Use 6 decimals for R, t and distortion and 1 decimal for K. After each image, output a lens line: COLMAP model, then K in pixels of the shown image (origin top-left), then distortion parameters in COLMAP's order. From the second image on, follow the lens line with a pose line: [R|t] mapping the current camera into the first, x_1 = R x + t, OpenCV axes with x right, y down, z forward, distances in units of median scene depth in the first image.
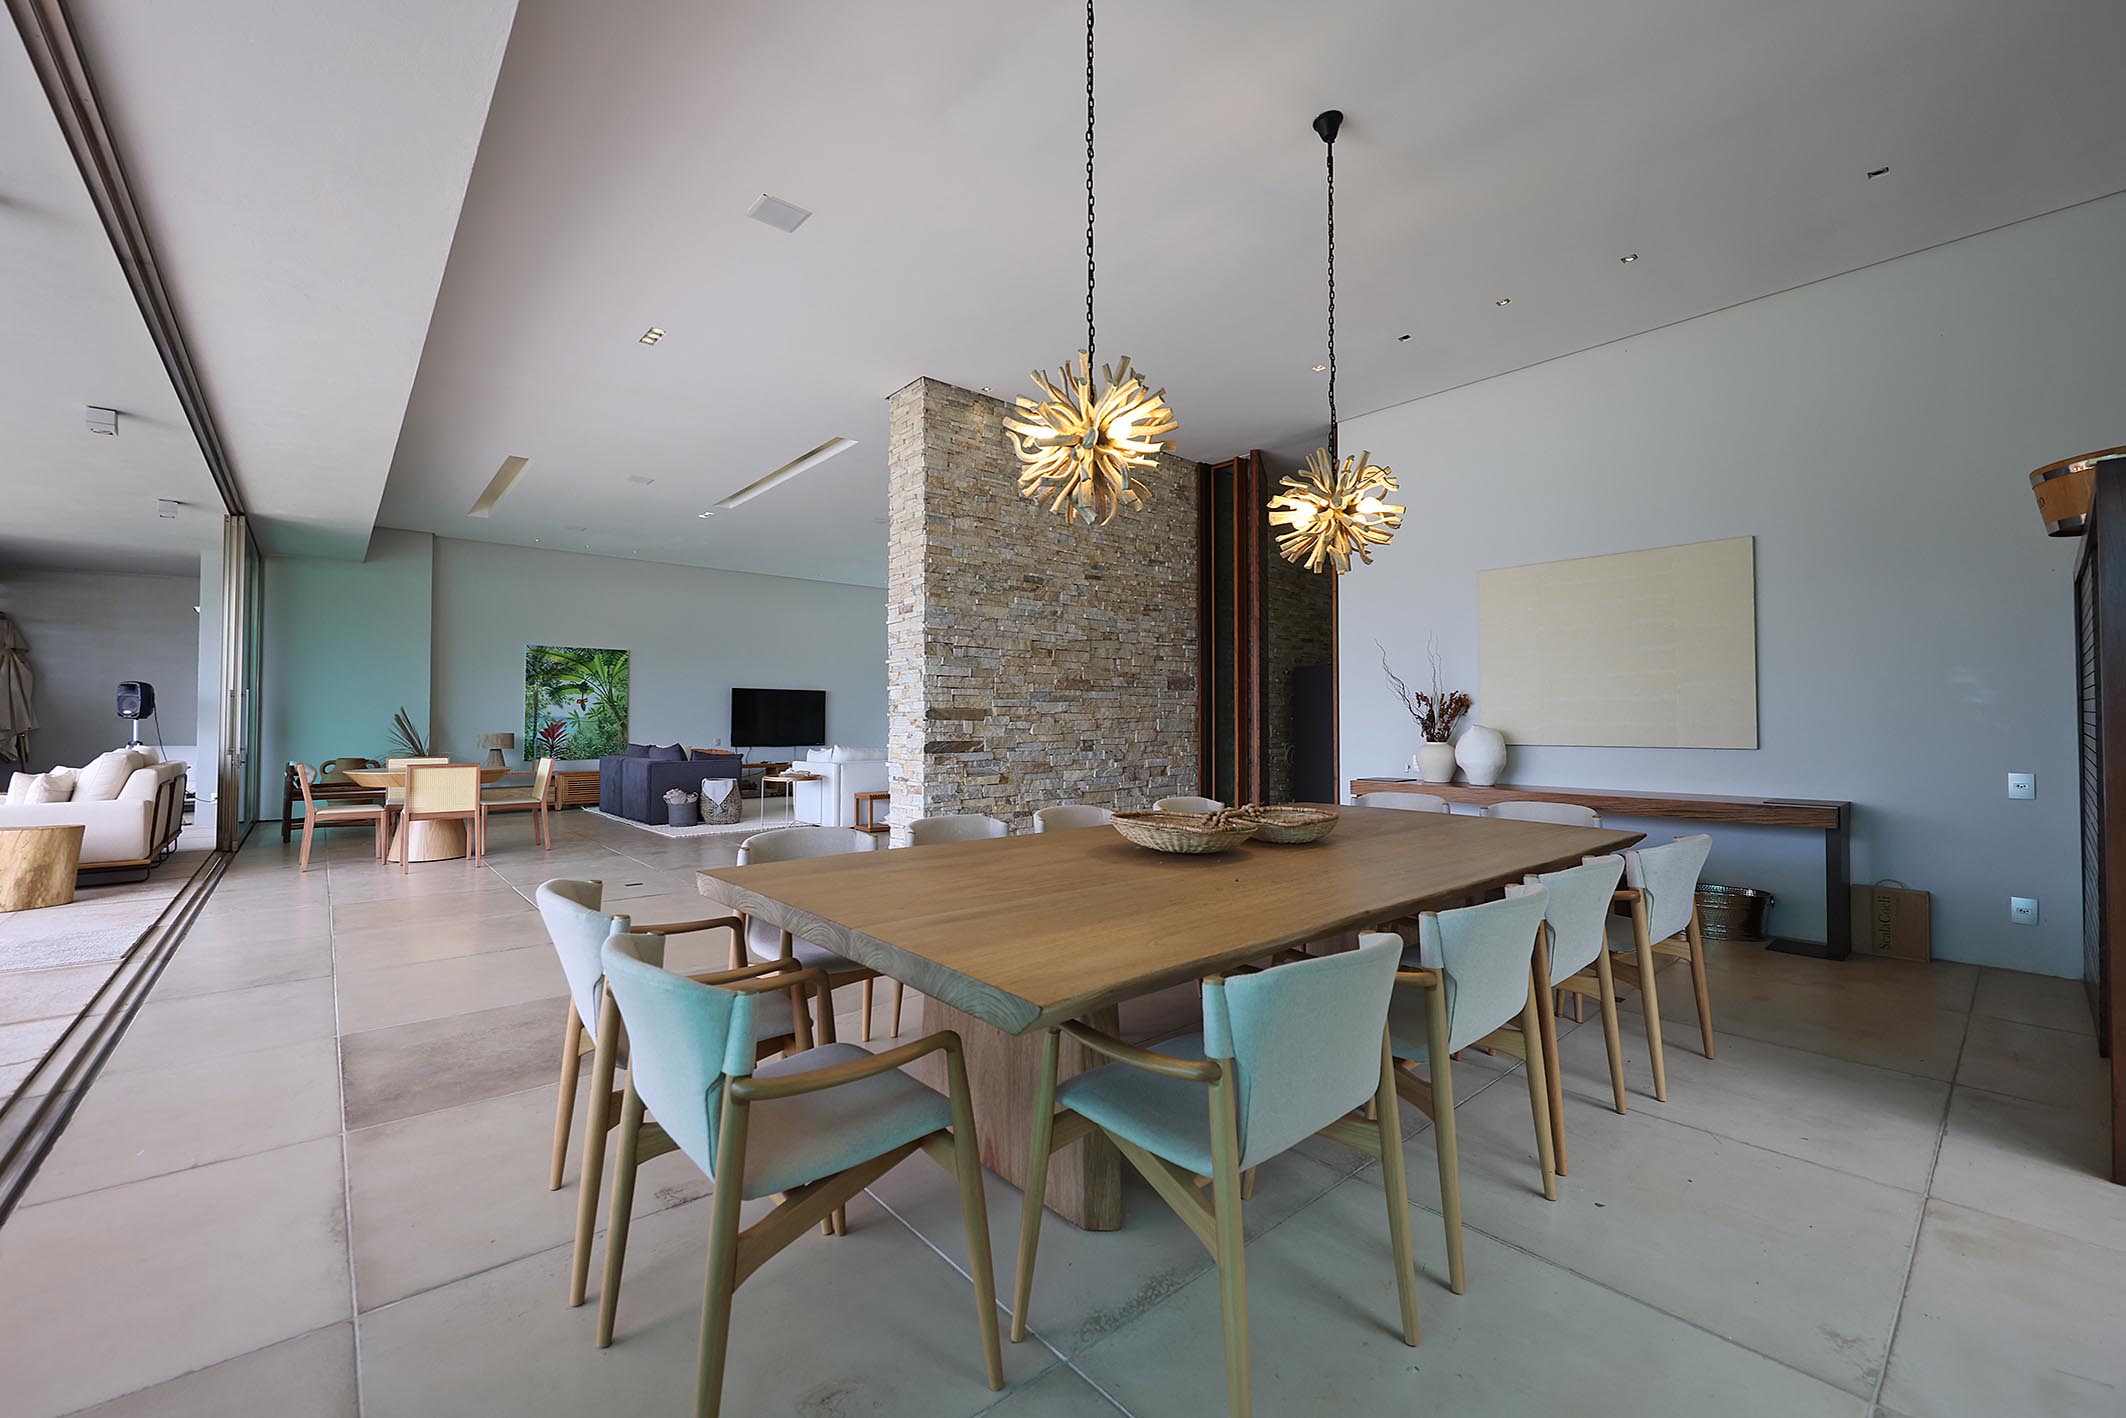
lens RADIAL K [[858.4, 0, 1054.6], [0, 858.4, 704.0], [0, 0, 1]] dist [-0.007792, -0.000464]
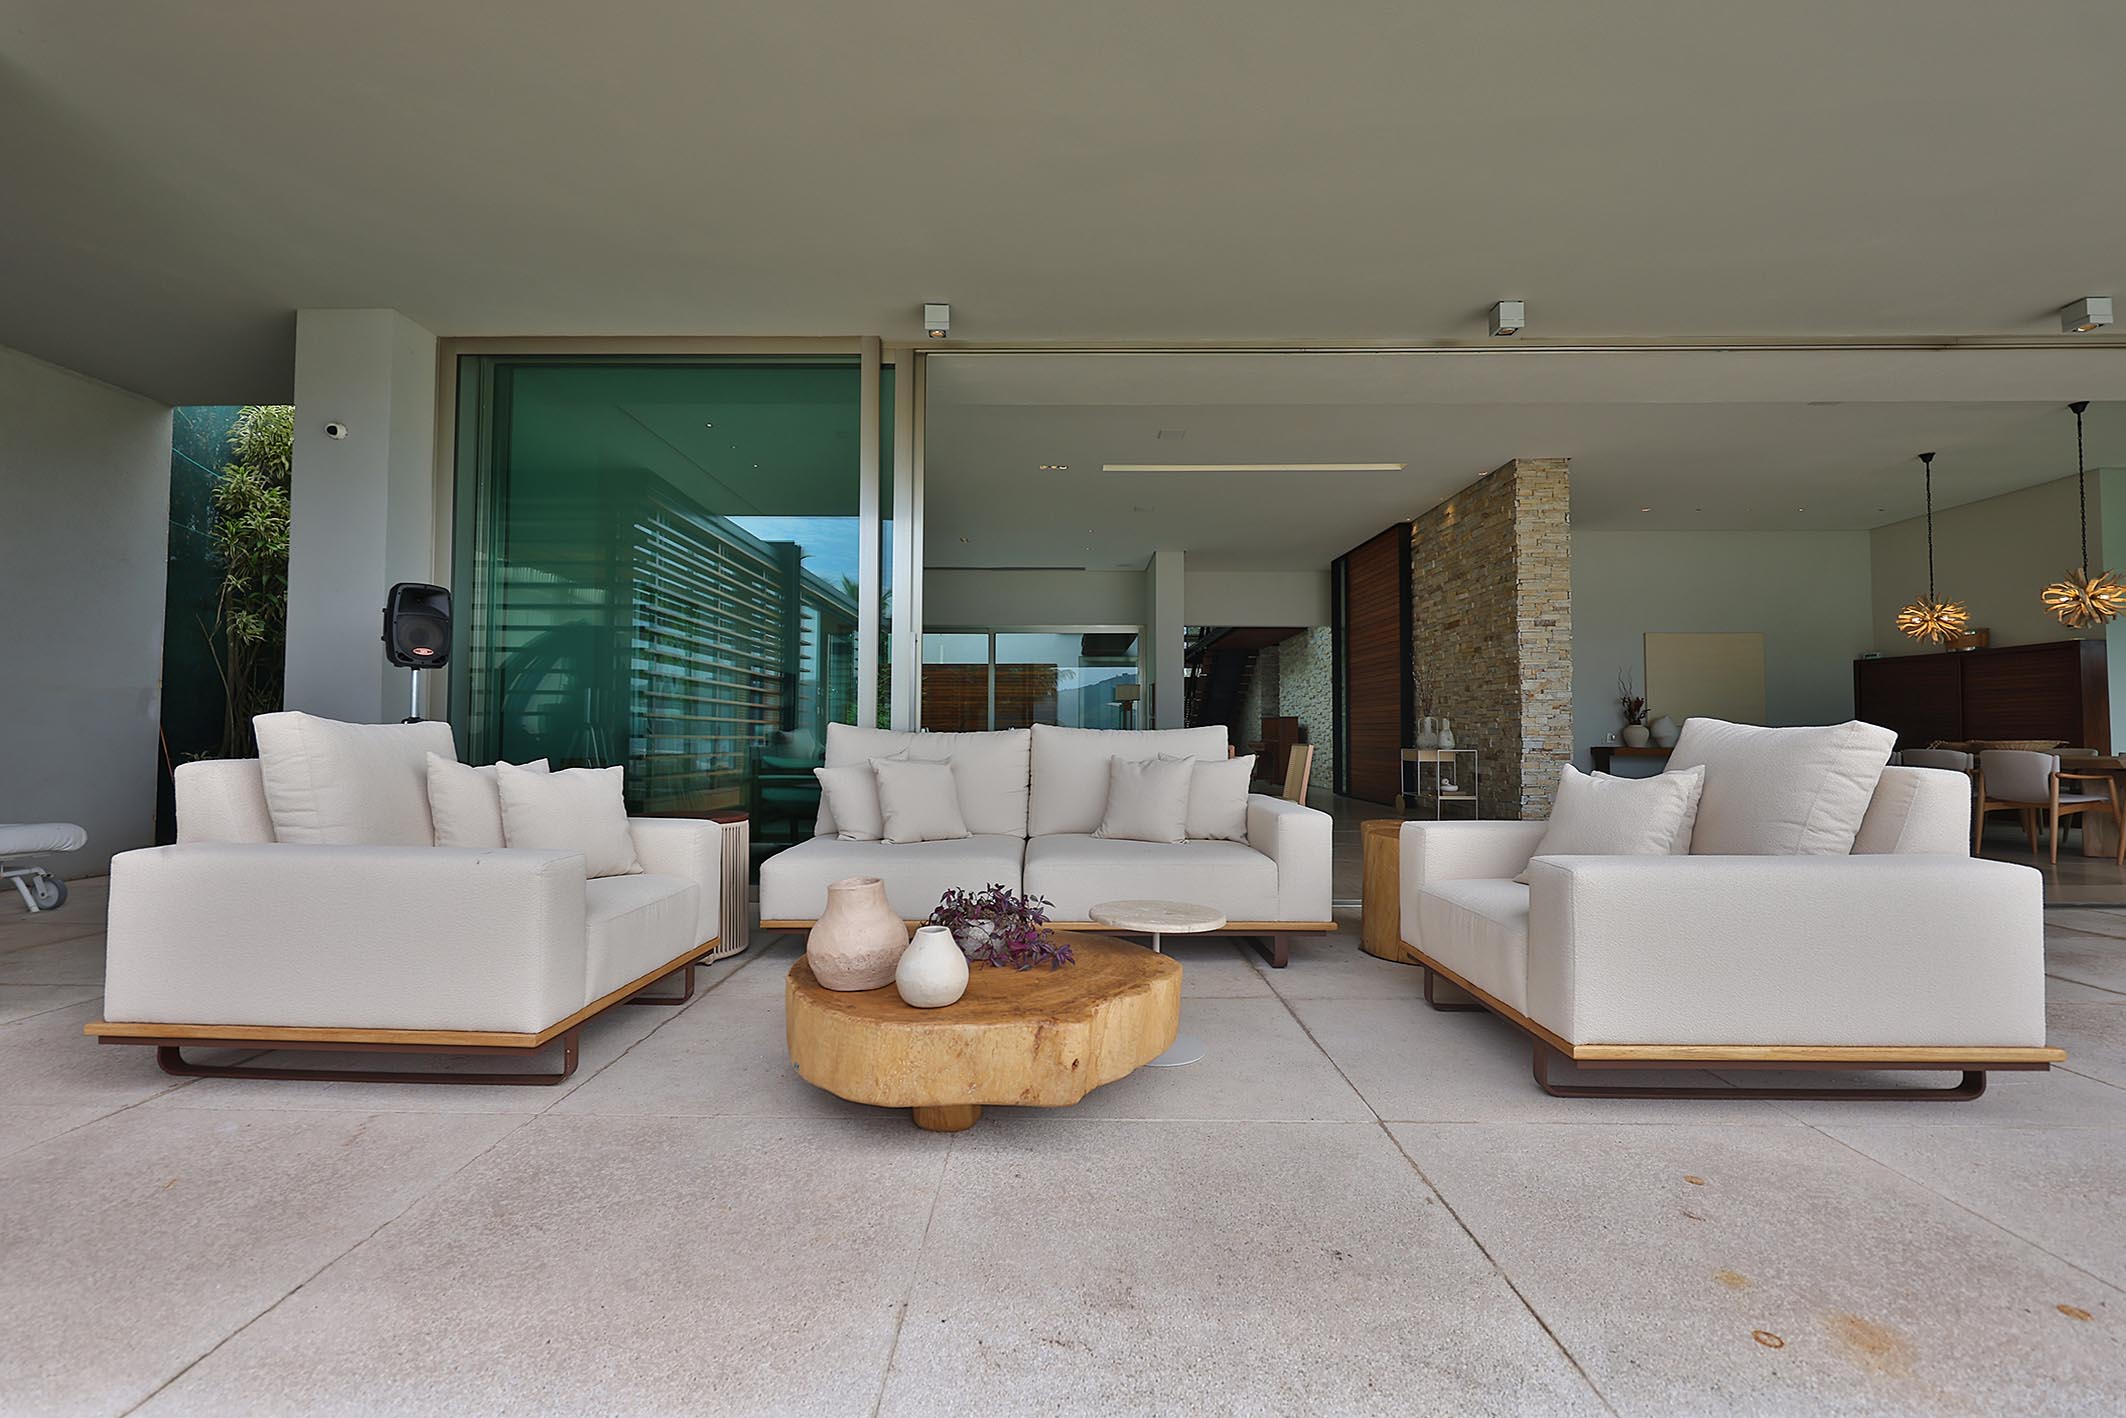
lens RADIAL K [[858.4, 0, 1065.7], [0, 858.4, 716.7], [0, 0, 1]] dist [-0.007792, -0.000464]
pose [[0.645058, 0.020636, 0.763855, -1.651907], [-0.015249, 0.999784, -0.014133, 0.065420], [-0.763982, -0.002531, 0.645233, 0.694901]]
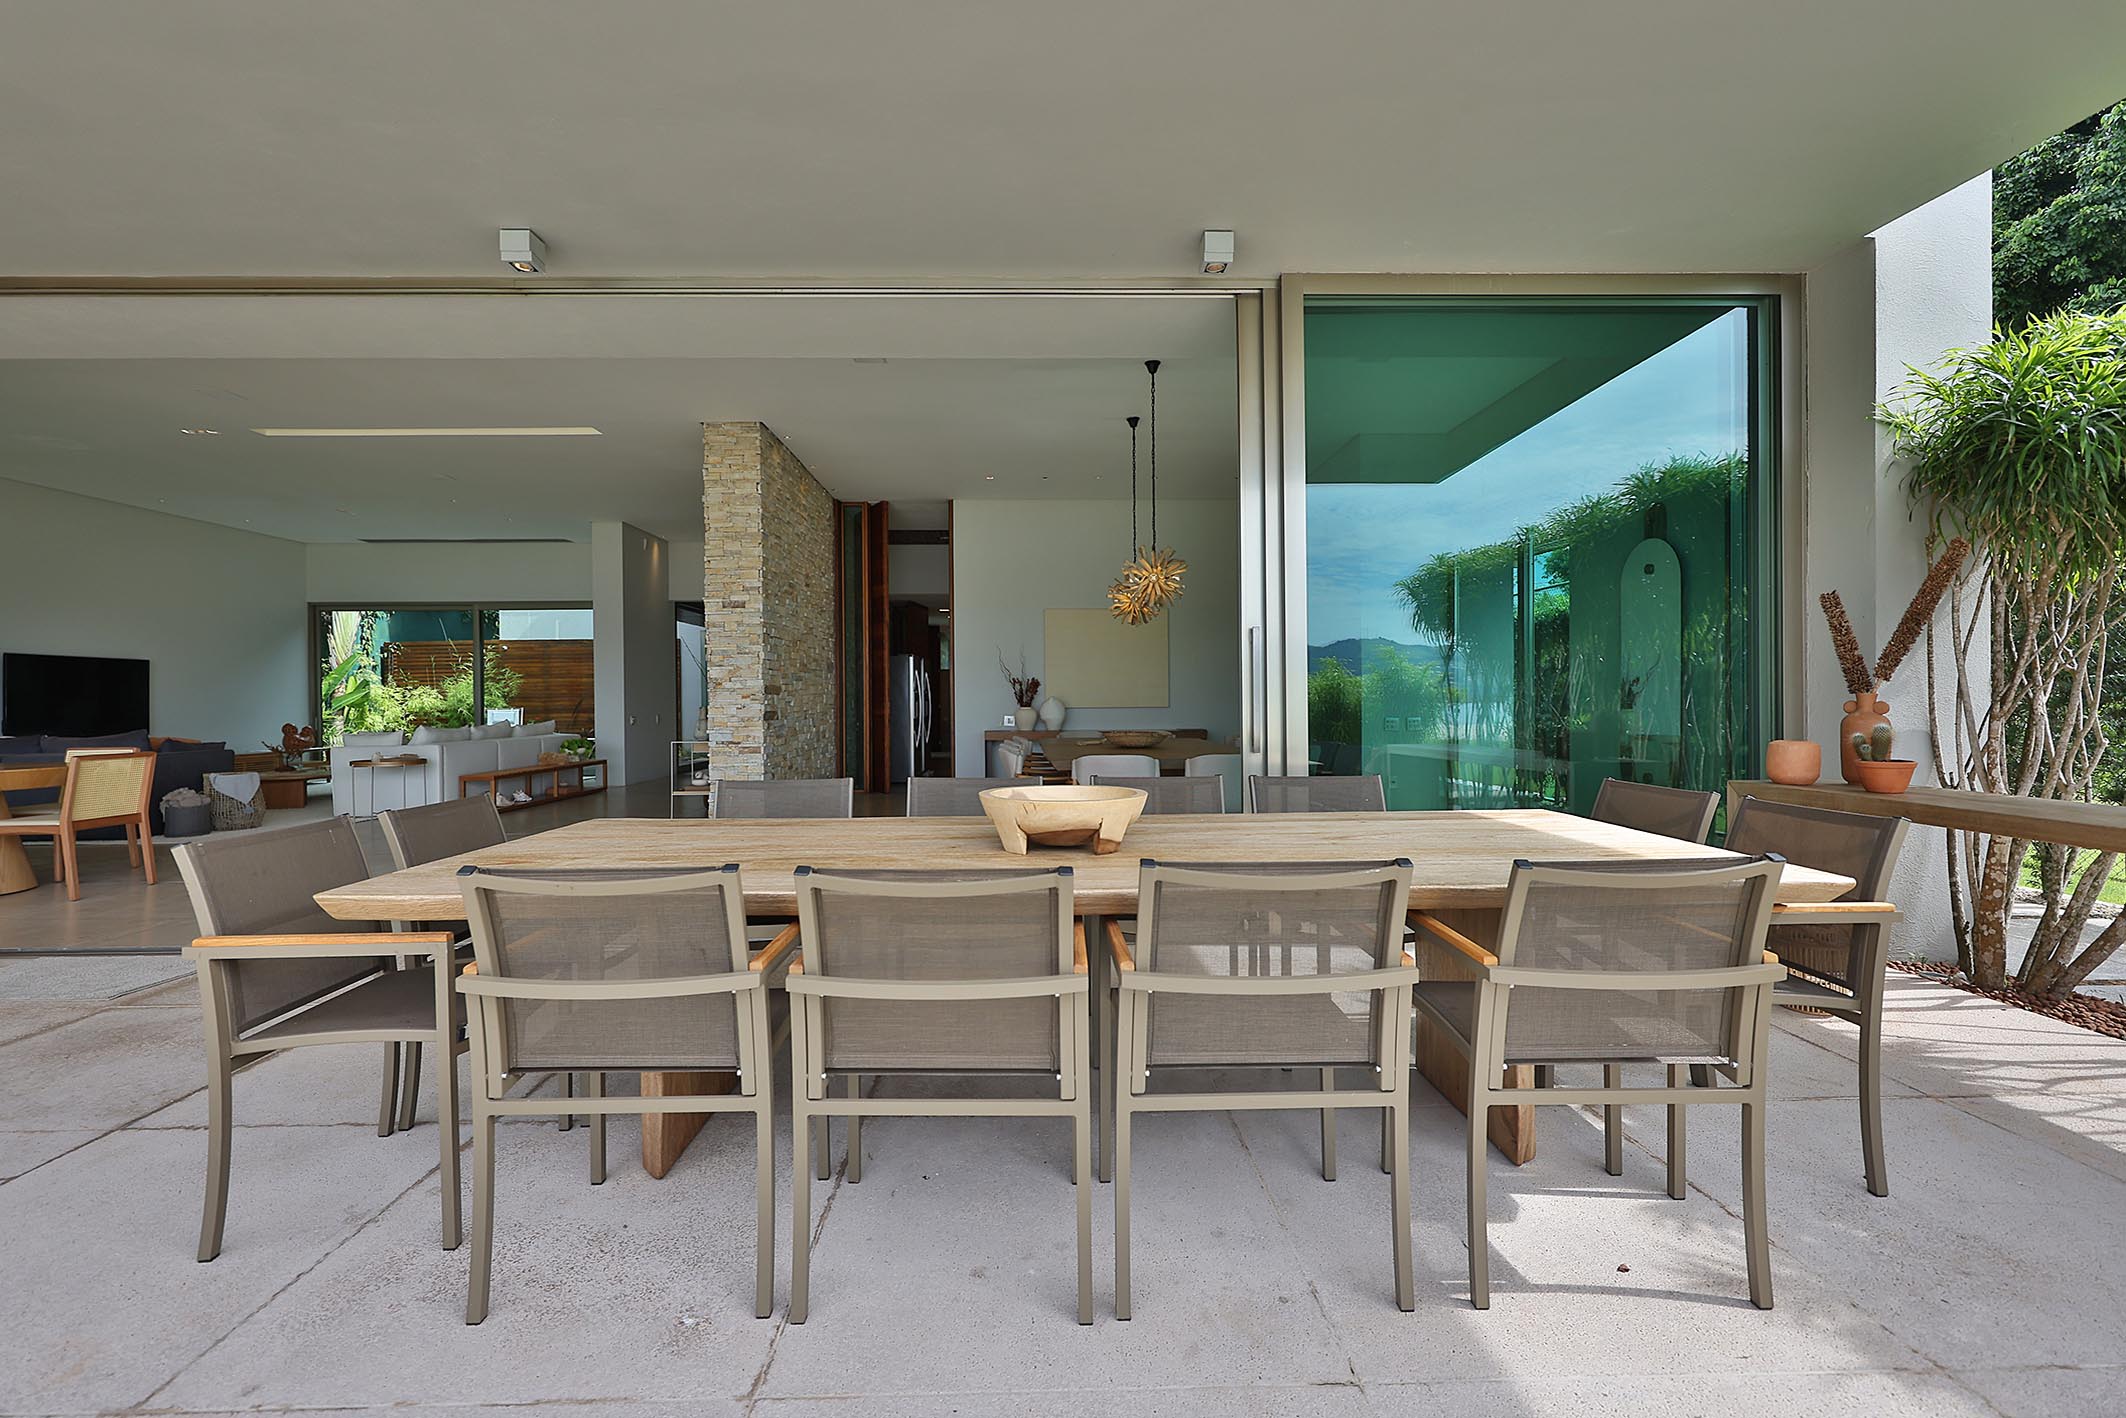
lens RADIAL K [[913.5, 0, 1055.4], [0, 913.5, 704.4], [0, 0, 1]] dist [-0.000976, -0.000310]
pose [[0.628294, -0.009410, 0.777919, -0.885985], [-0.007336, 0.999811, 0.018020, 0.005287], [-0.777941, -0.017029, 0.628106, -0.176863]]
